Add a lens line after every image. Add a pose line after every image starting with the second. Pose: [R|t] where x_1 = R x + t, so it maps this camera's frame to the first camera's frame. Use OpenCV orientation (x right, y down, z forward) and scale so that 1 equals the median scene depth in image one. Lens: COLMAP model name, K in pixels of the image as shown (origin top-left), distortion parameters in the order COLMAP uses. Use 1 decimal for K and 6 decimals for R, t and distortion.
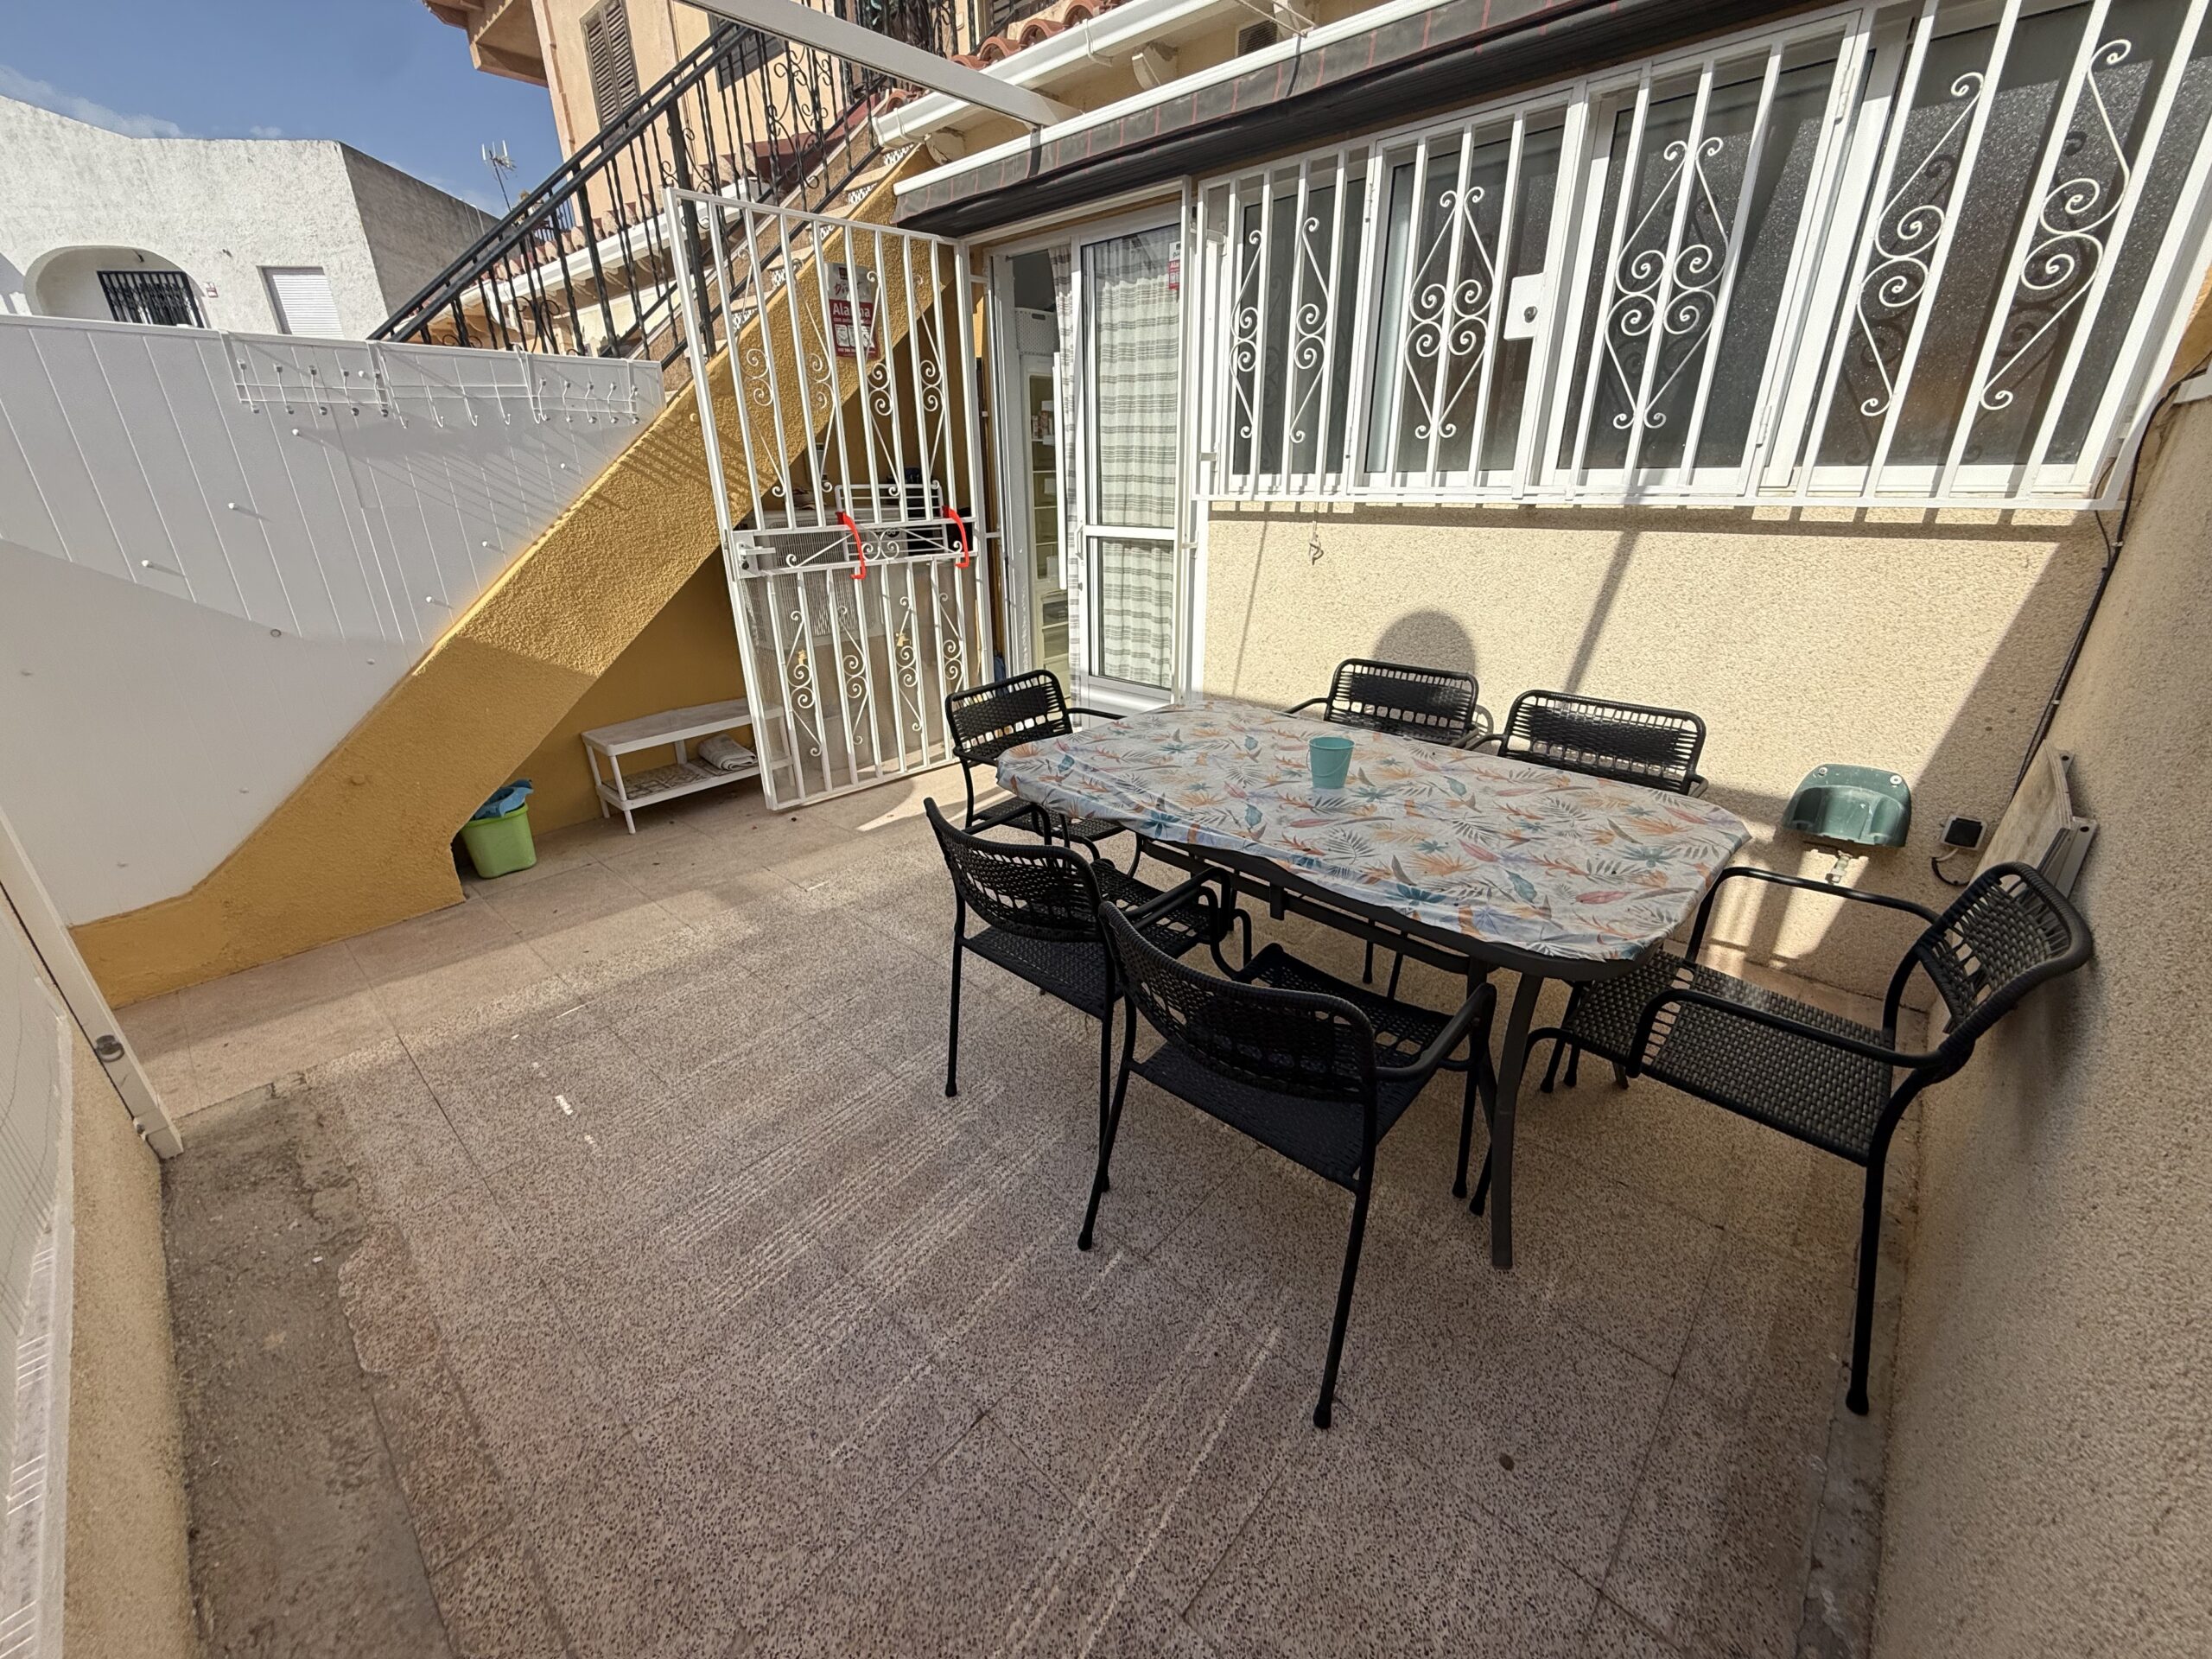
lens RADIAL K [[880.7, 0, 1087.3], [0, 880.7, 828.6], [0, 0, 1]] dist [0.001509, 0.000257]
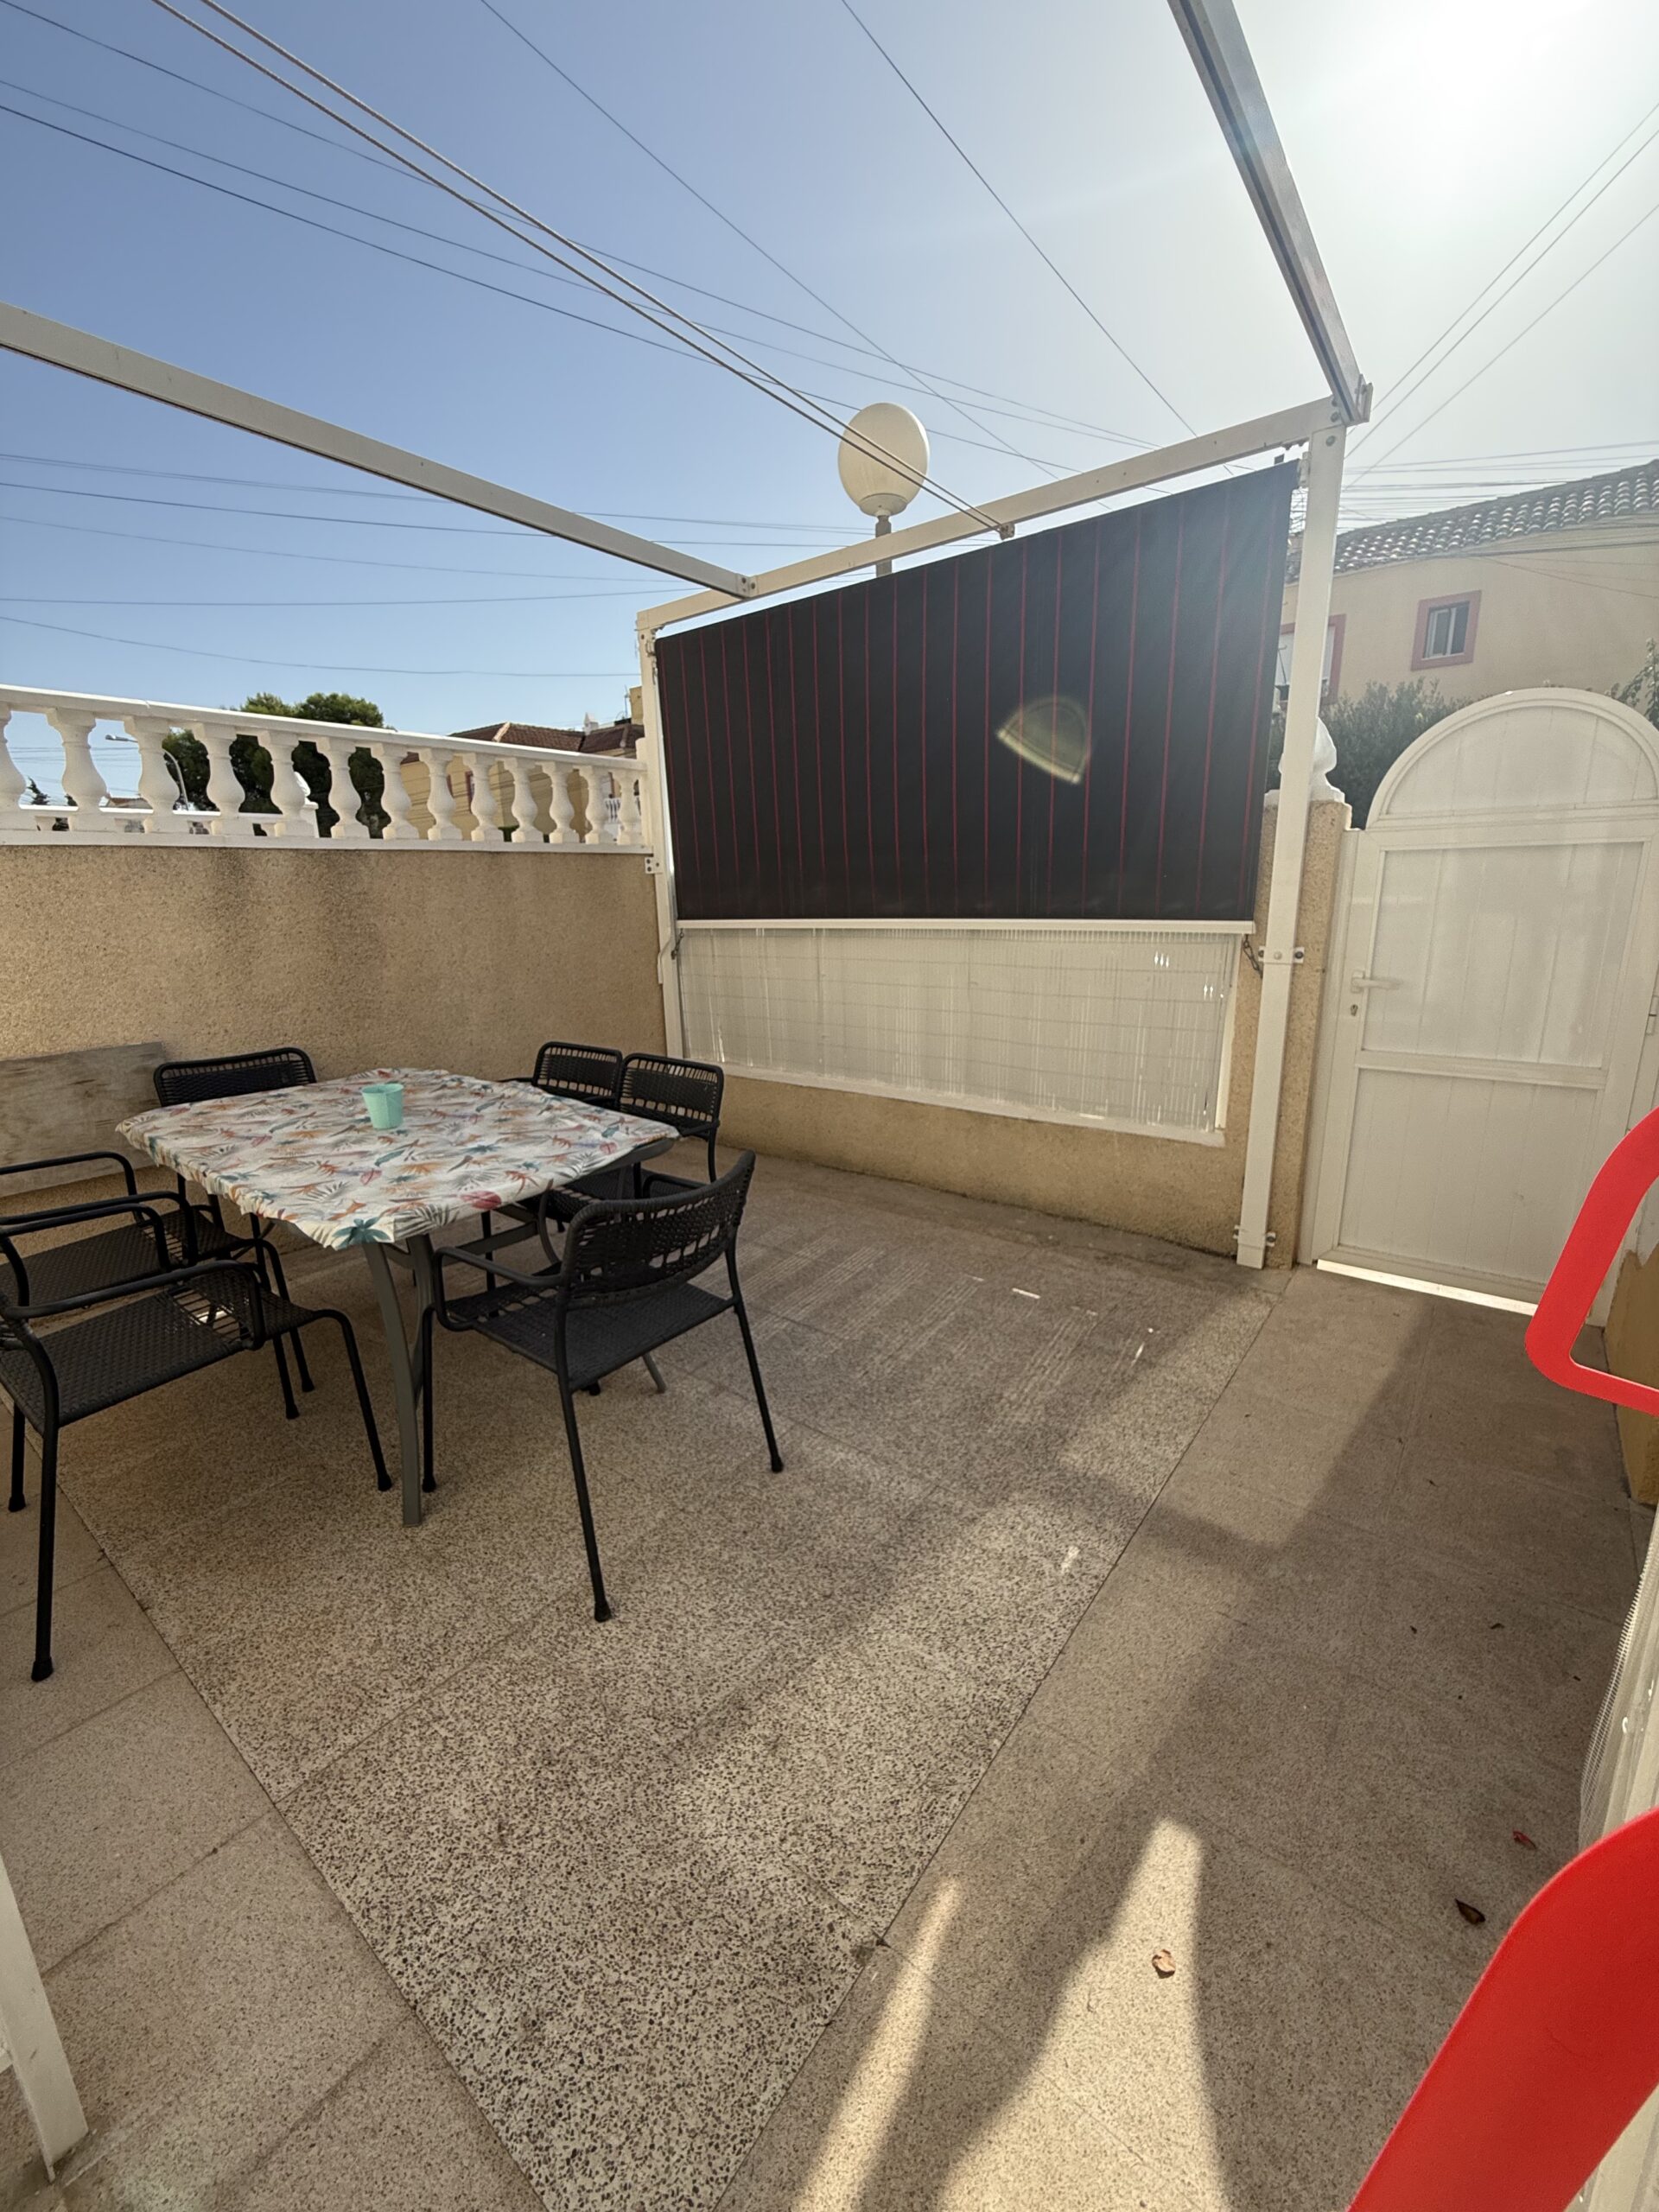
lens RADIAL K [[885.6, 0, 828.1], [0, 885.6, 1099.0], [0, 0, 1]] dist [-0.001077, -0.000165]
pose [[-0.994893, 0.061747, -0.079840, -0.170283], [0.002796, 0.807588, 0.589741, -0.615100], [0.100893, 0.586506, -0.803636, 1.590487]]
